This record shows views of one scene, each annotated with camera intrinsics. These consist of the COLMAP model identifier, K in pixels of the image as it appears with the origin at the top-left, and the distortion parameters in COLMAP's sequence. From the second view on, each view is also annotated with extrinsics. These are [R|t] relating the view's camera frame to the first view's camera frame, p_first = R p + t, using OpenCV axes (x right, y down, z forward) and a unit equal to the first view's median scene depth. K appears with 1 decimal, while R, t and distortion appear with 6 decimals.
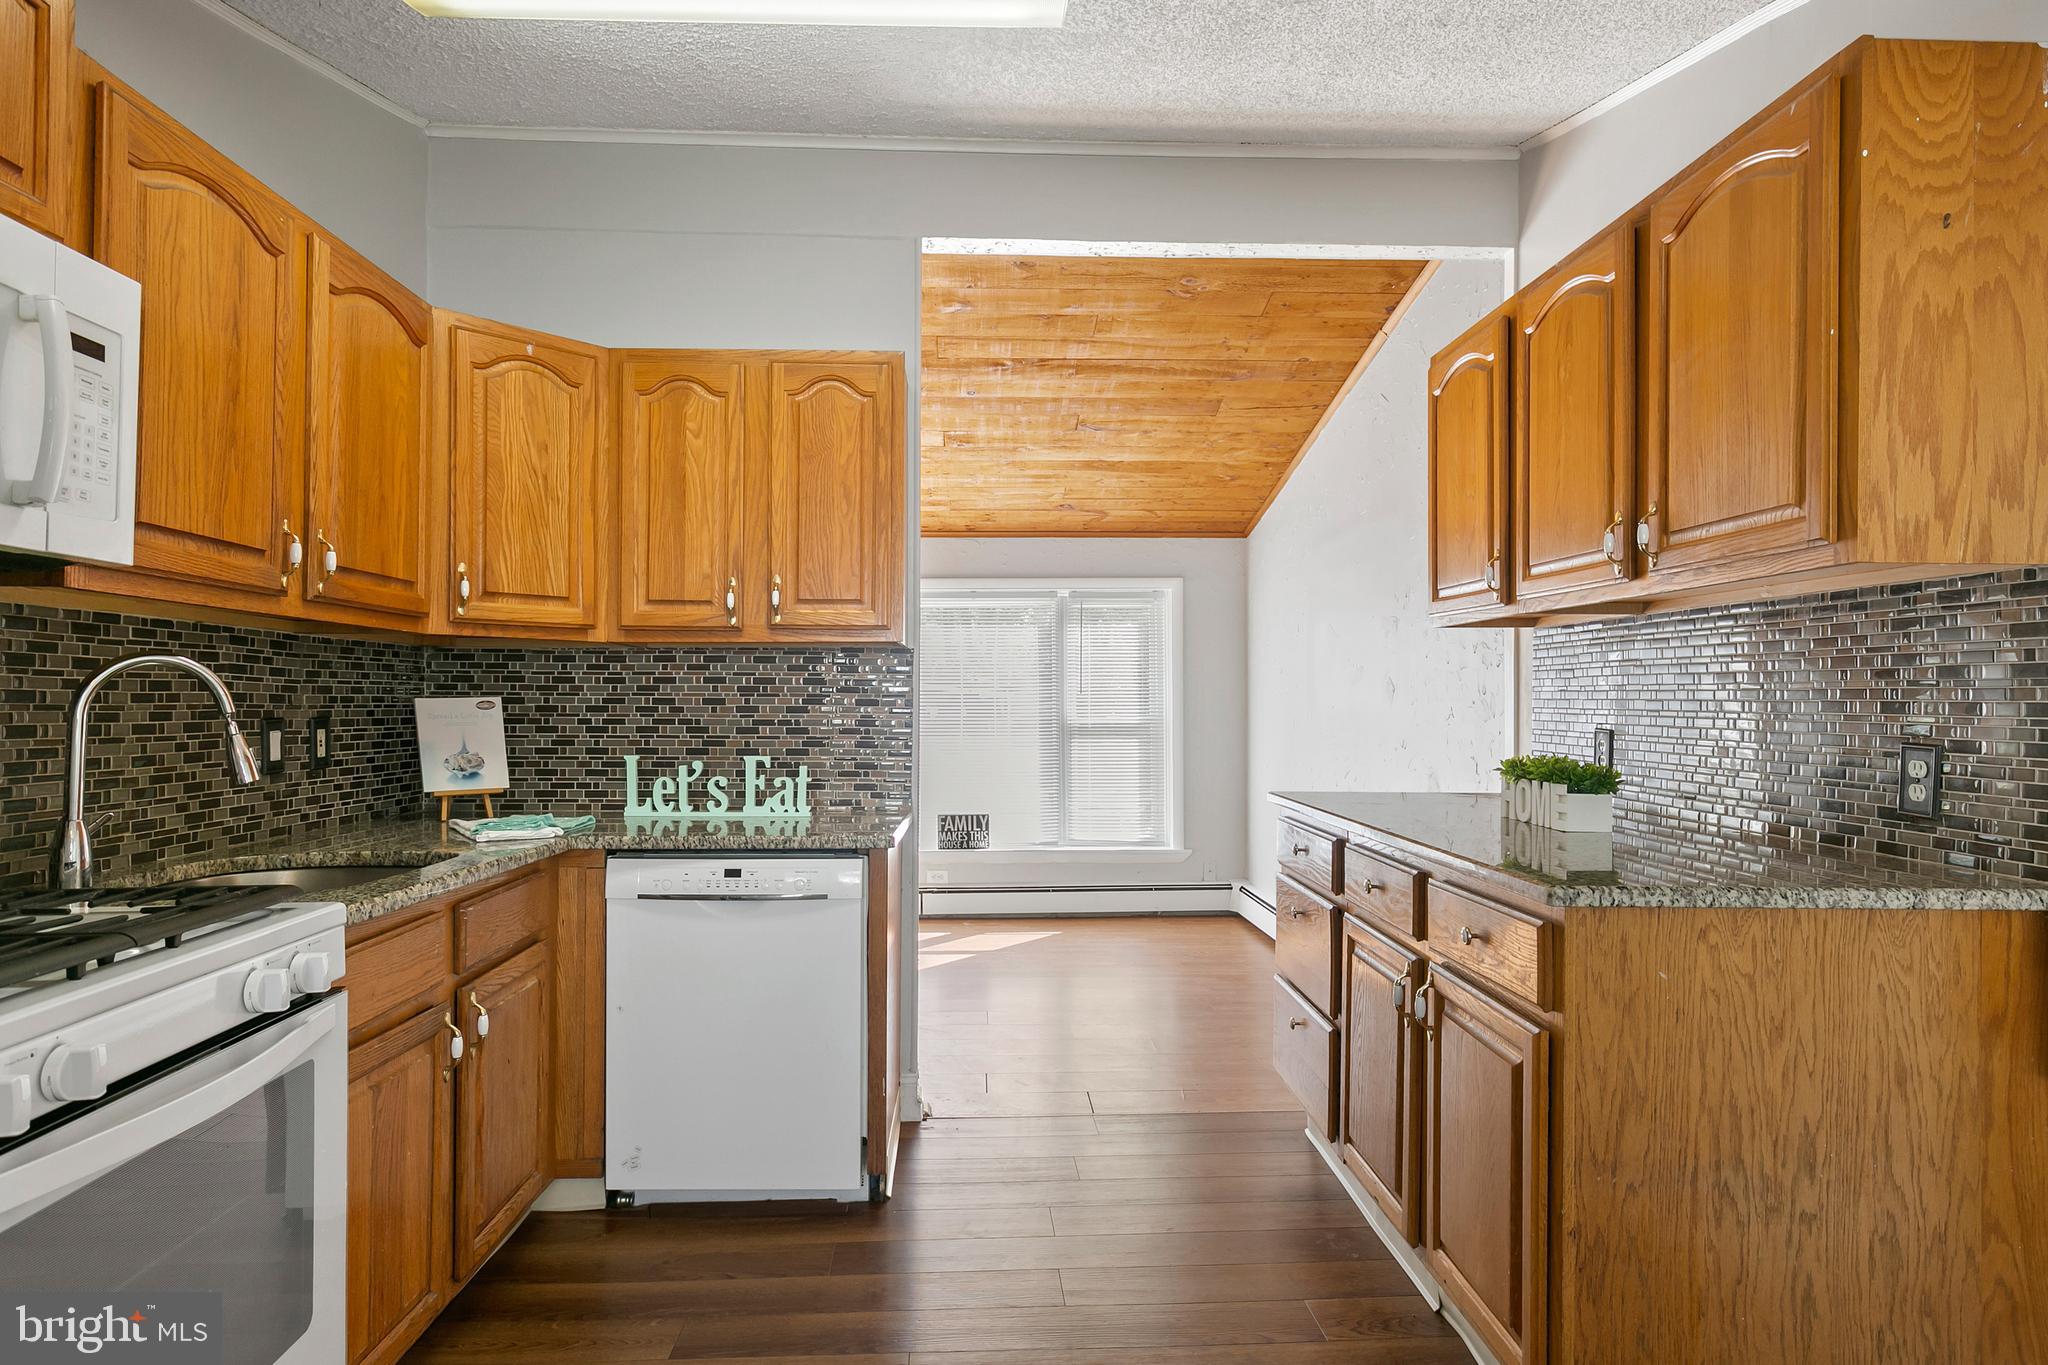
lens RADIAL K [[1153.8, 0, 1036.4], [0, 1153.8, 697.3], [0, 0, 1]] dist [0.005180, 0.003110]
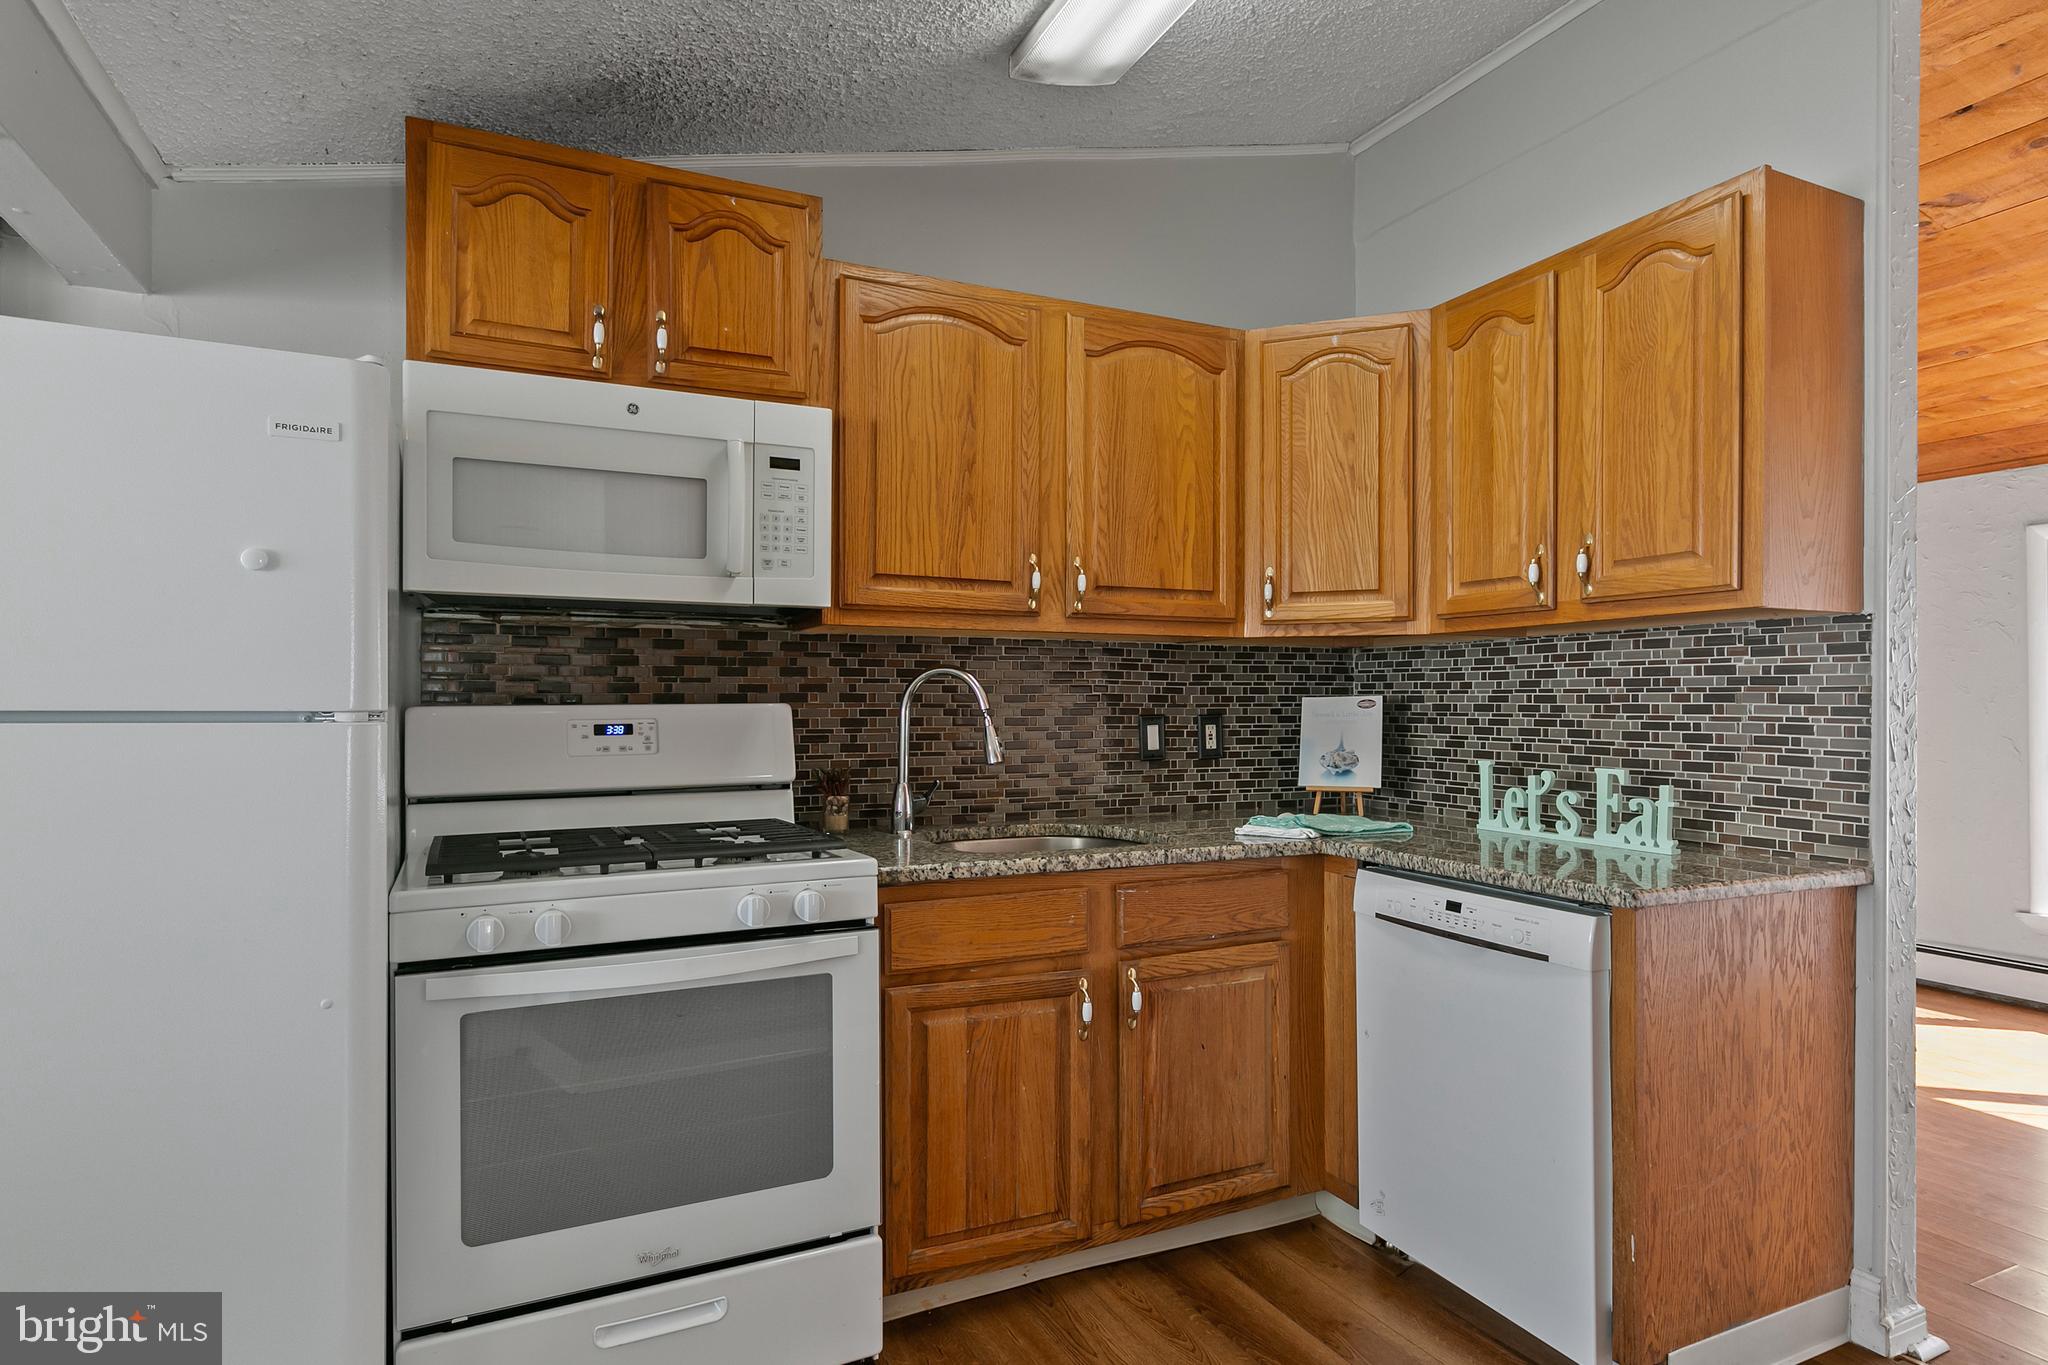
lens RADIAL K [[1119.5, 0, 1027.3], [0, 1119.5, 714.0], [0, 0, 1]] dist [0.007409, -0.001763]
pose [[0.385744, 0.005607, -0.922589, 0.343042], [0.006916, 0.999936, 0.008969, 0.005384], [0.922580, -0.009840, 0.385681, 0.393897]]
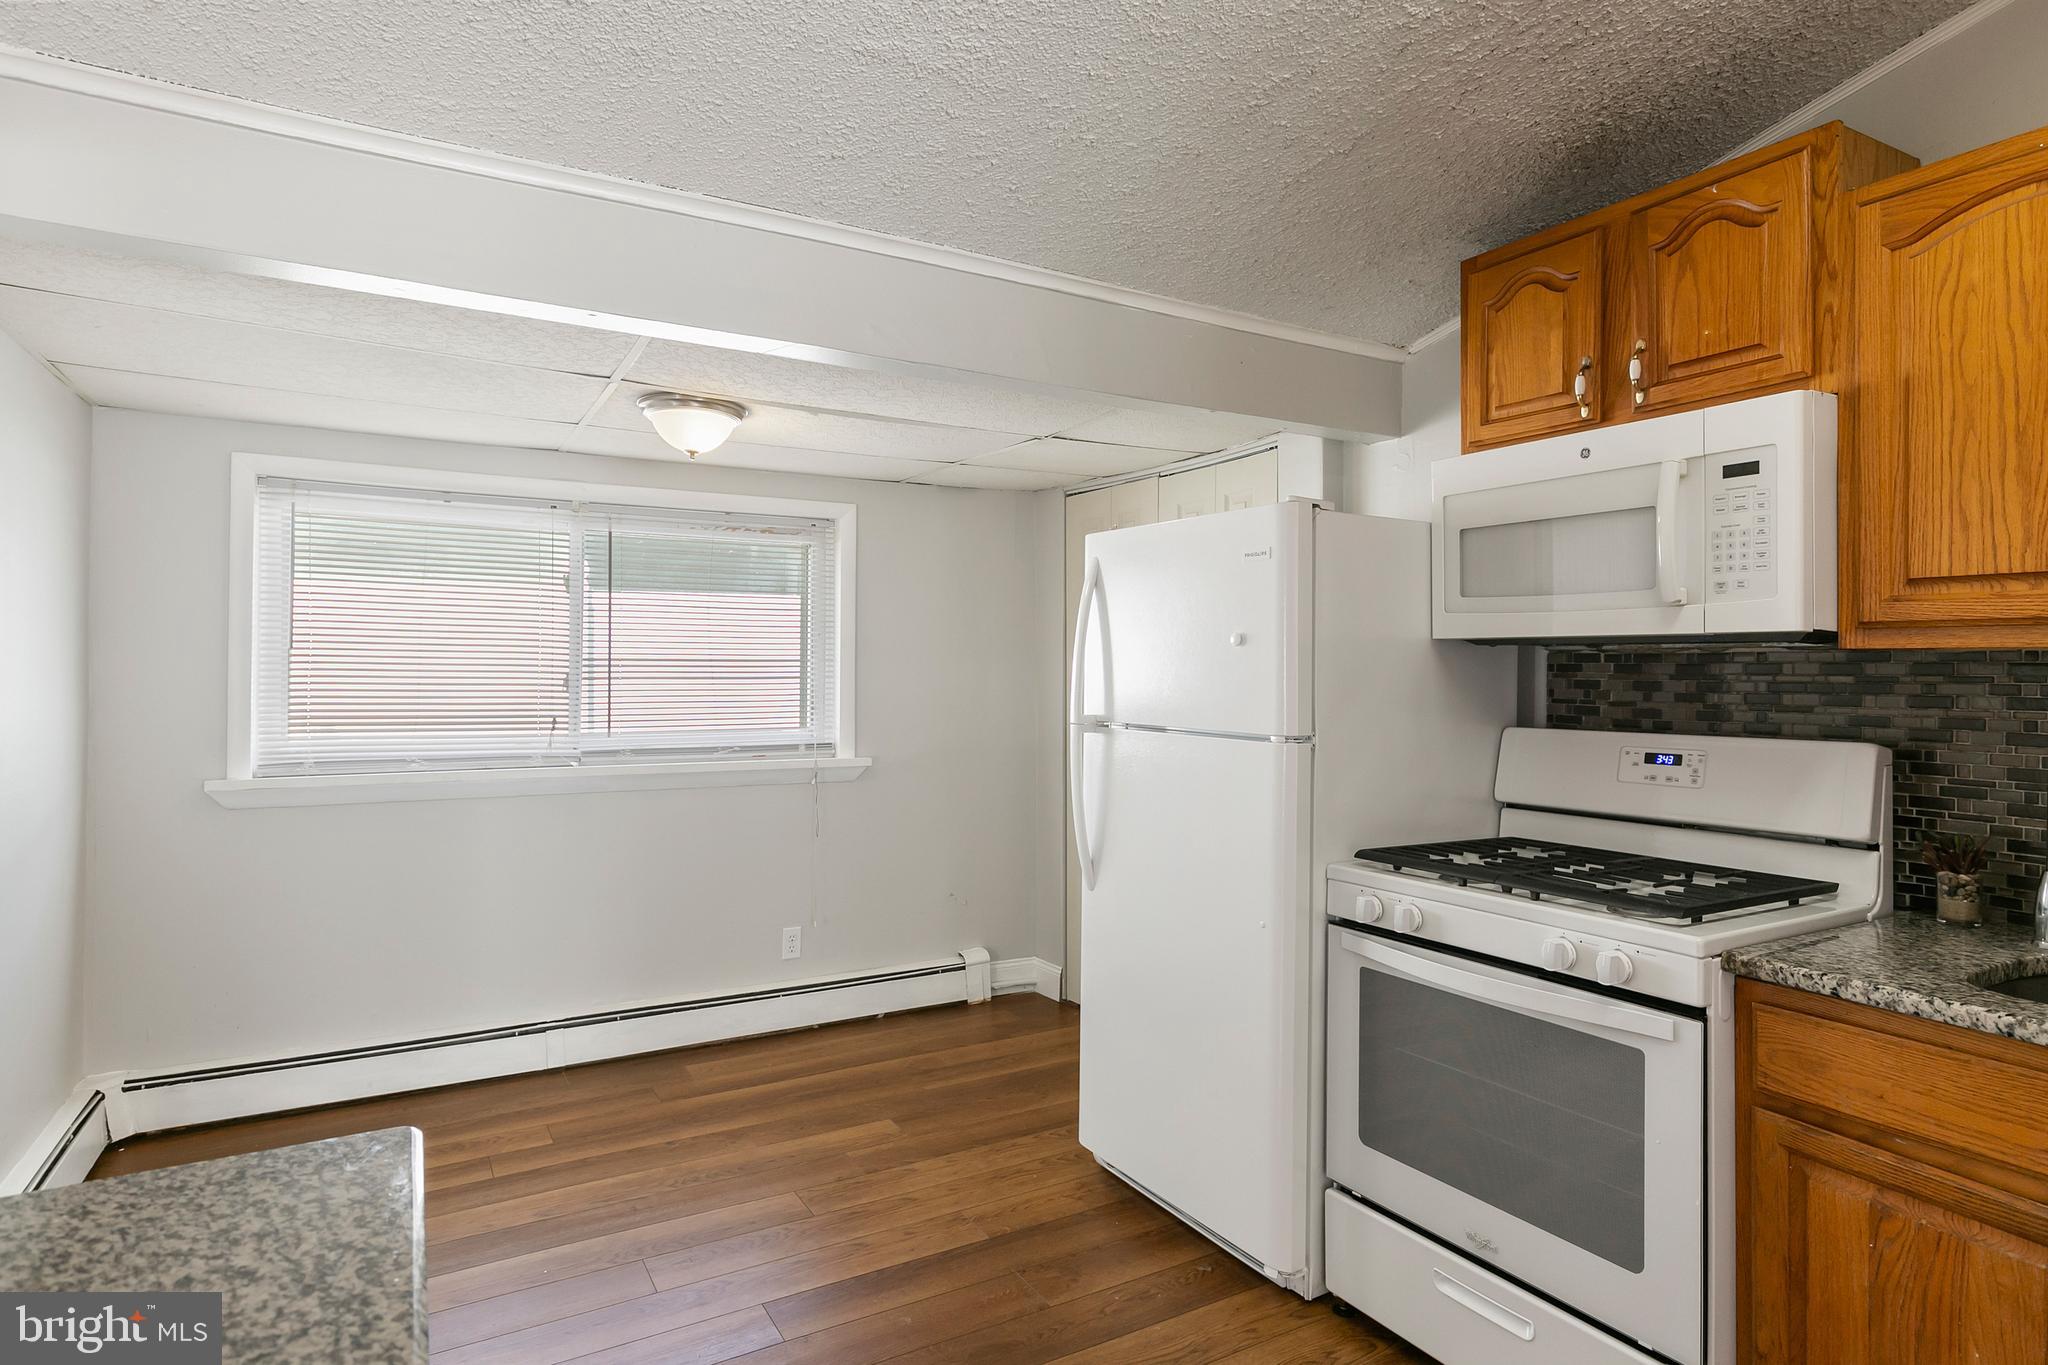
lens RADIAL K [[1153.8, 0, 1034.1], [0, 1153.8, 665.3], [0, 0, 1]] dist [0.005180, 0.003110]
pose [[-0.893420, -0.007293, -0.449164, 0.252831], [-0.004930, 0.999967, -0.006429, -0.038128], [0.449196, -0.003530, -0.893426, 0.972731]]
